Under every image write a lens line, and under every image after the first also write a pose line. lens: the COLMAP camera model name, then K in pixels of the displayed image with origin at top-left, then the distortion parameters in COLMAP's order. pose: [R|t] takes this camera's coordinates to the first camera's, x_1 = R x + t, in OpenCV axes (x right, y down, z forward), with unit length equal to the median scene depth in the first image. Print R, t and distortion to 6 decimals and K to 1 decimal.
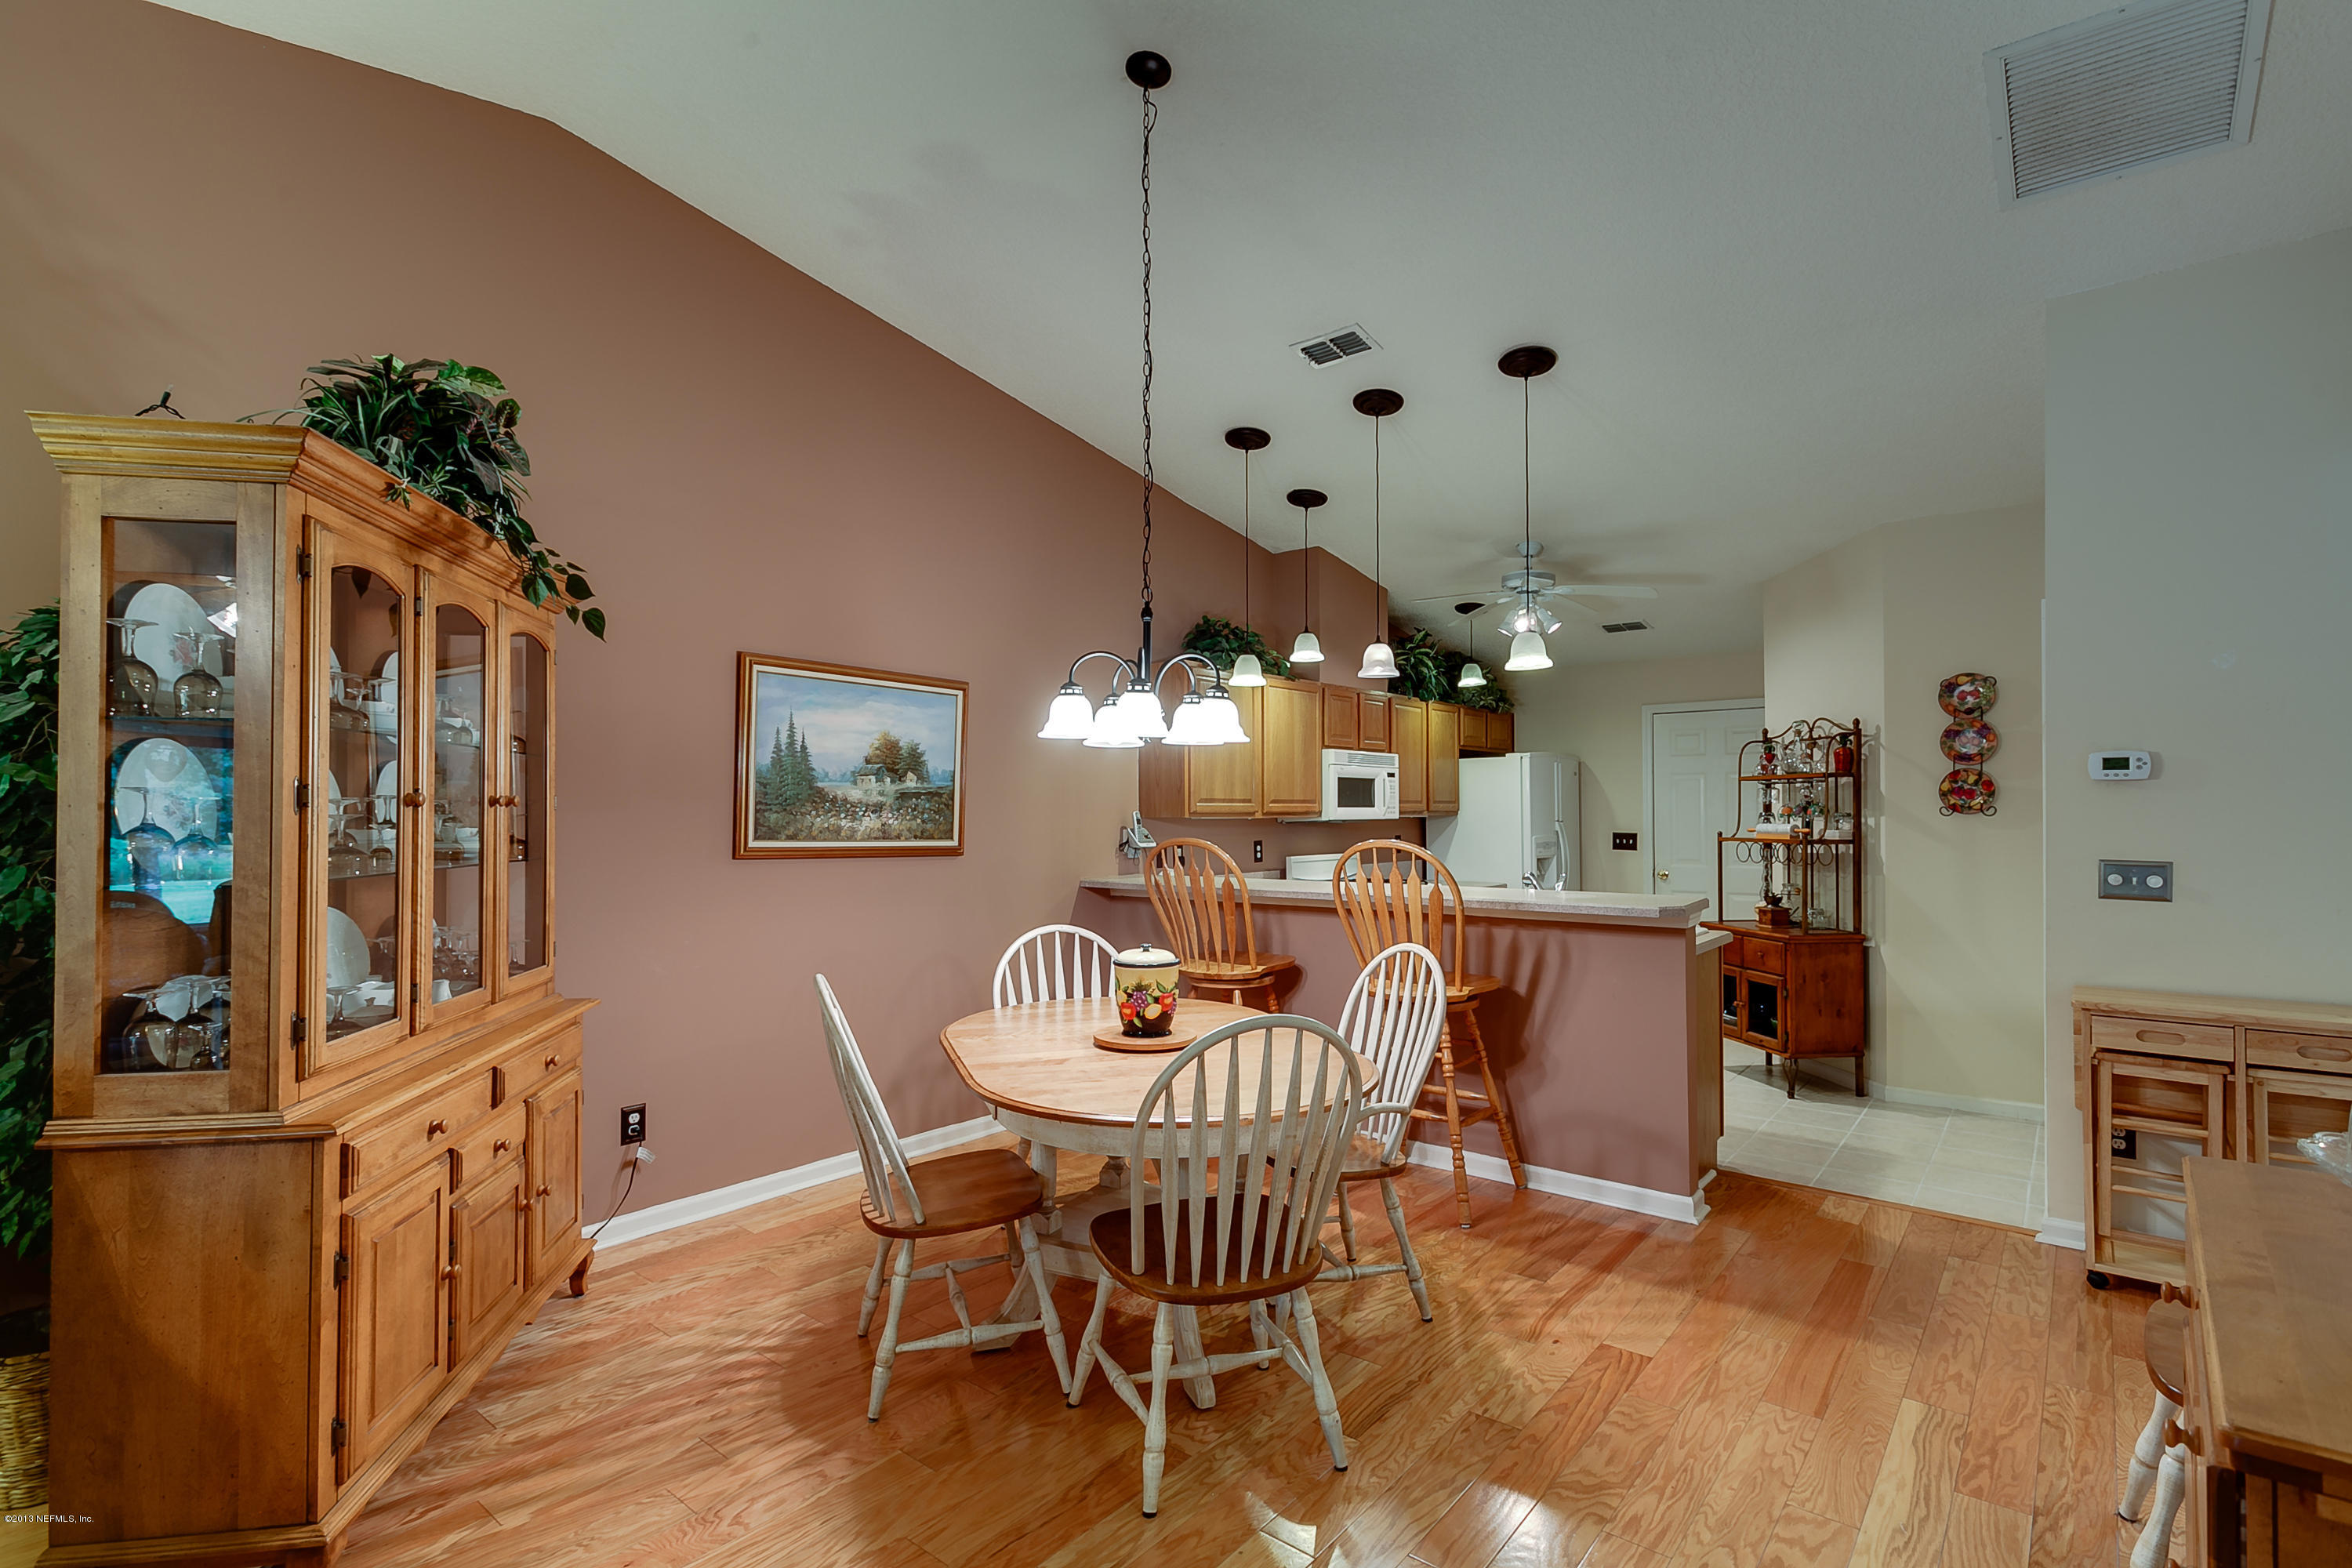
lens RADIAL K [[1113.5, 0, 1163.5], [0, 1113.5, 799.0], [0, 0, 1]] dist [0.000246, -0.000173]
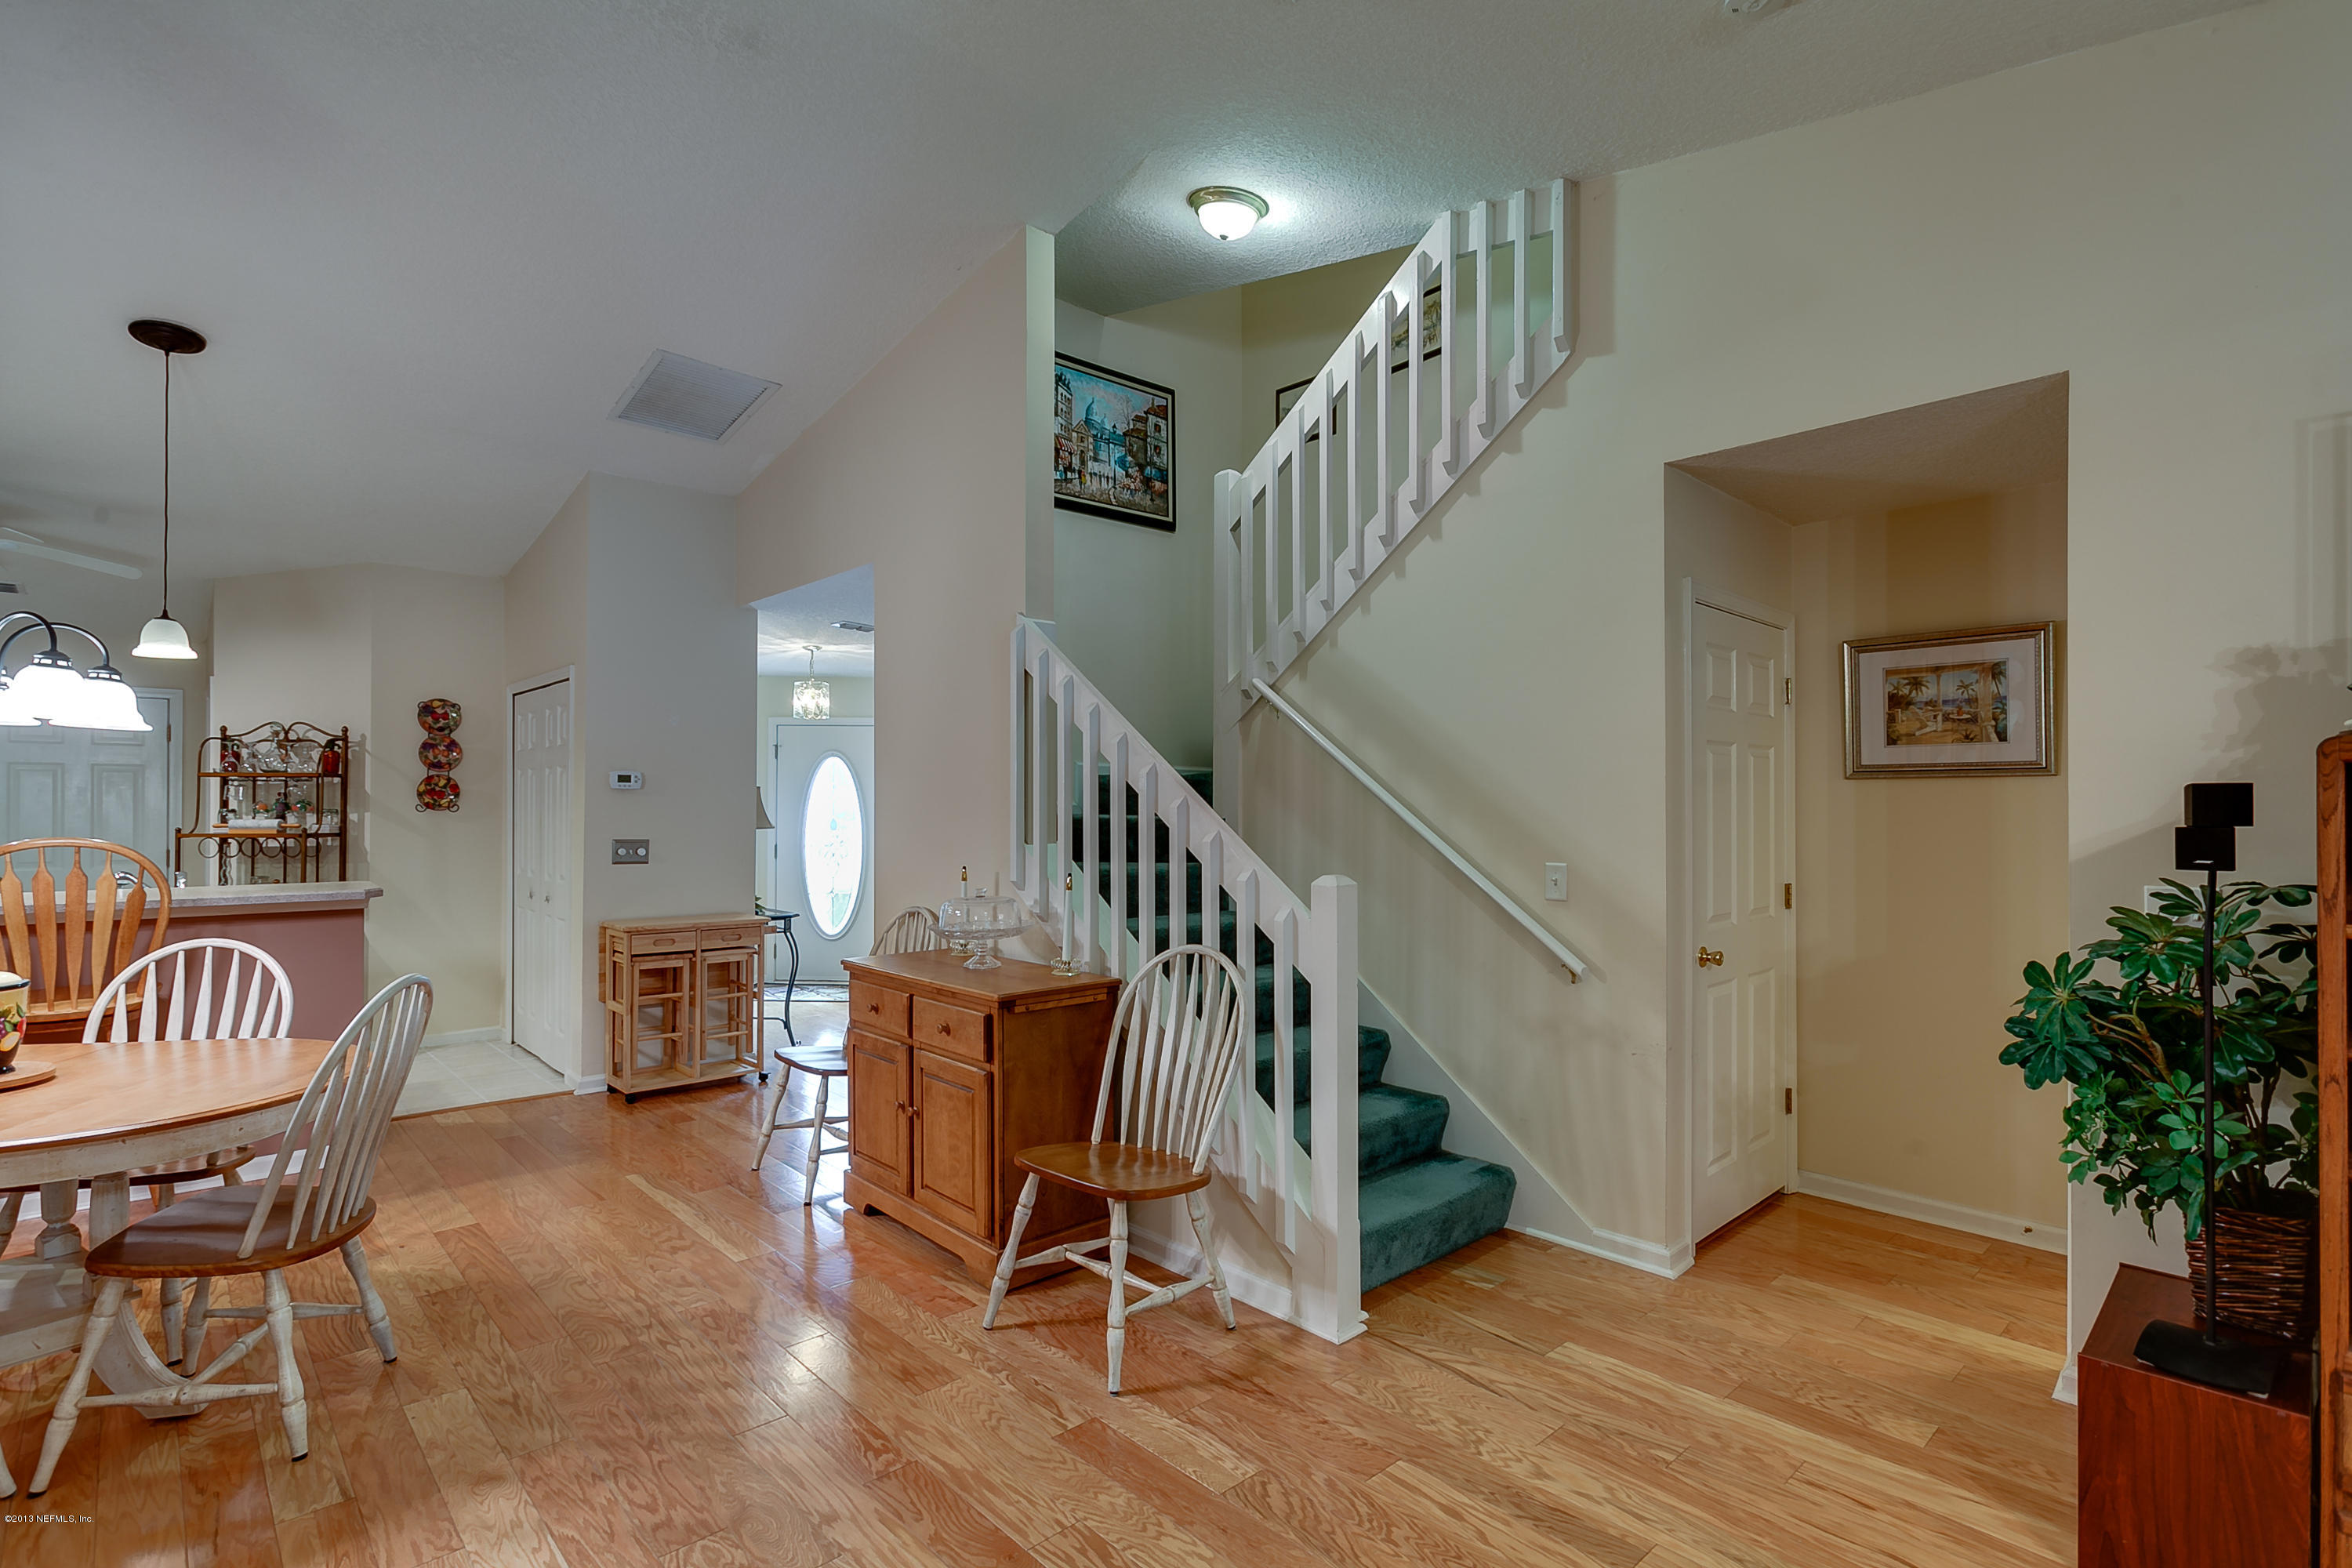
lens RADIAL K [[1119.8, 0, 1167.0], [0, 1119.8, 802.7], [0, 0, 1]] dist [-0.001312, 0.006621]
pose [[0.126218, 0.006766, 0.991979, -0.475499], [-0.013763, 0.999892, -0.005069, -0.000002], [-0.991907, -0.013013, 0.126297, 0.020524]]
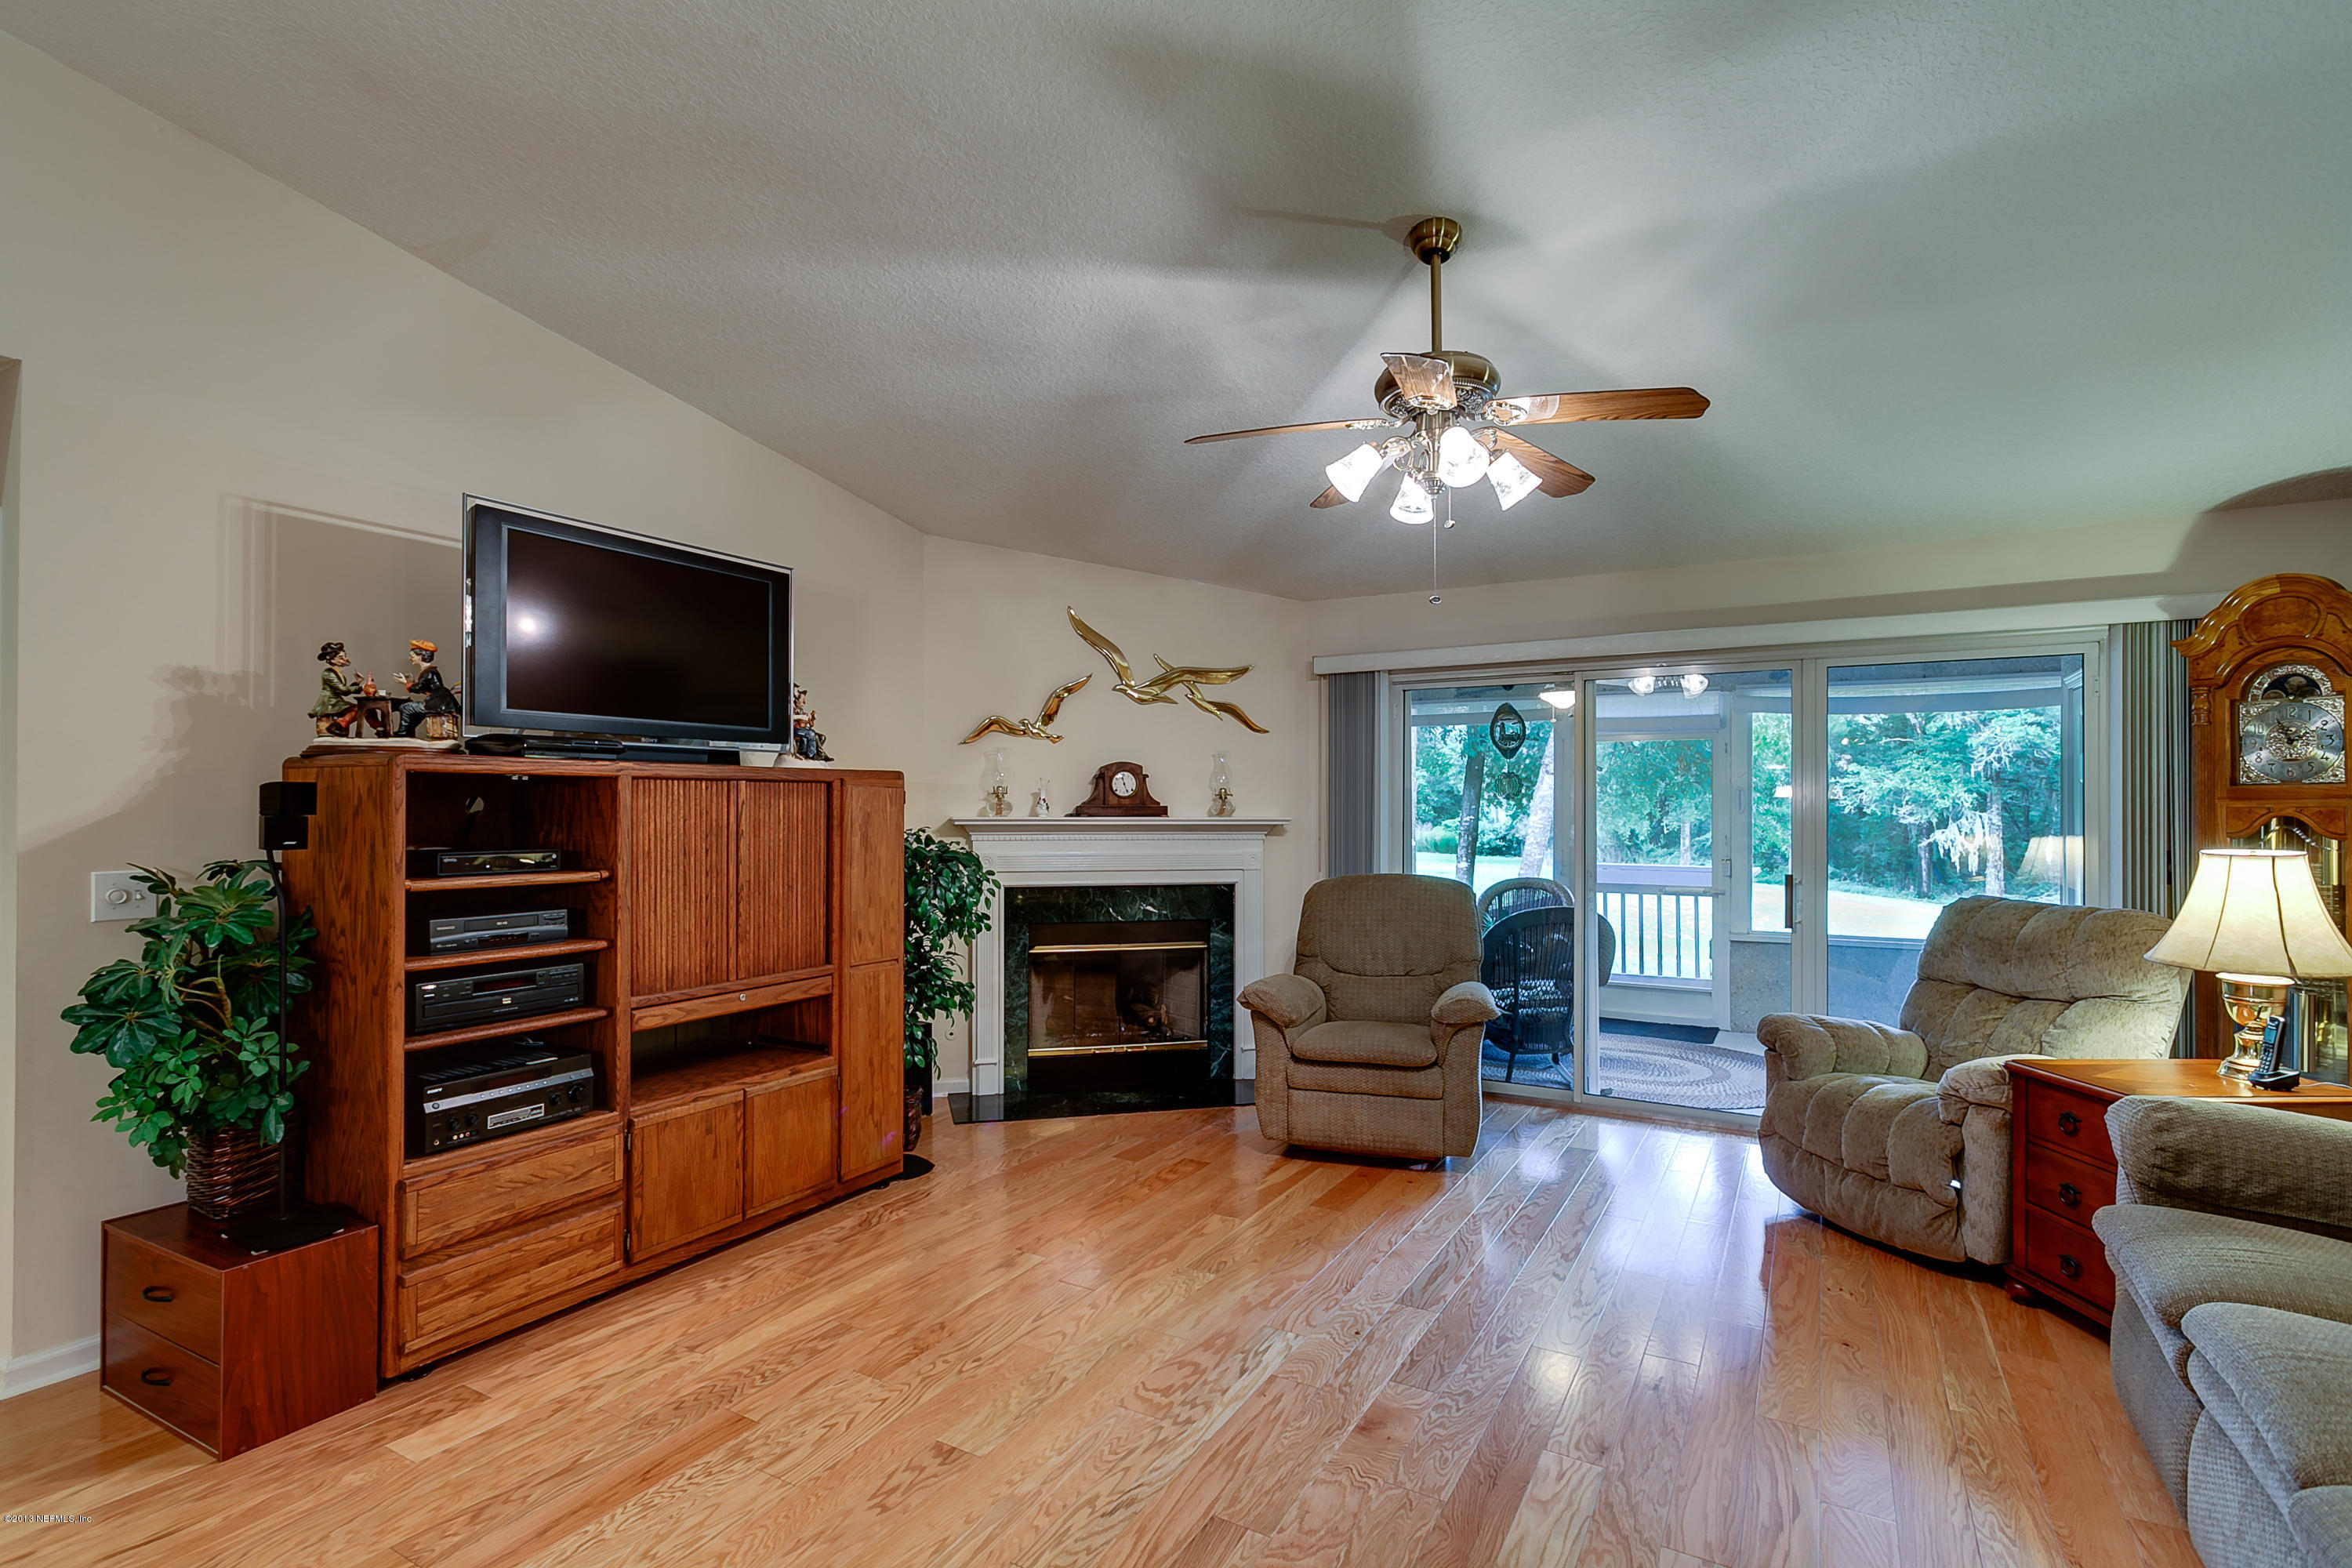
lens RADIAL K [[1119.8, 0, 1167.0], [0, 1119.8, 802.7], [0, 0, 1]] dist [-0.001312, 0.006621]
pose [[-0.985833, 0.000044, -0.167731, -0.328716], [0.002397, 0.999902, -0.013829, 0.004095], [0.167714, -0.014035, -0.985736, 0.297981]]
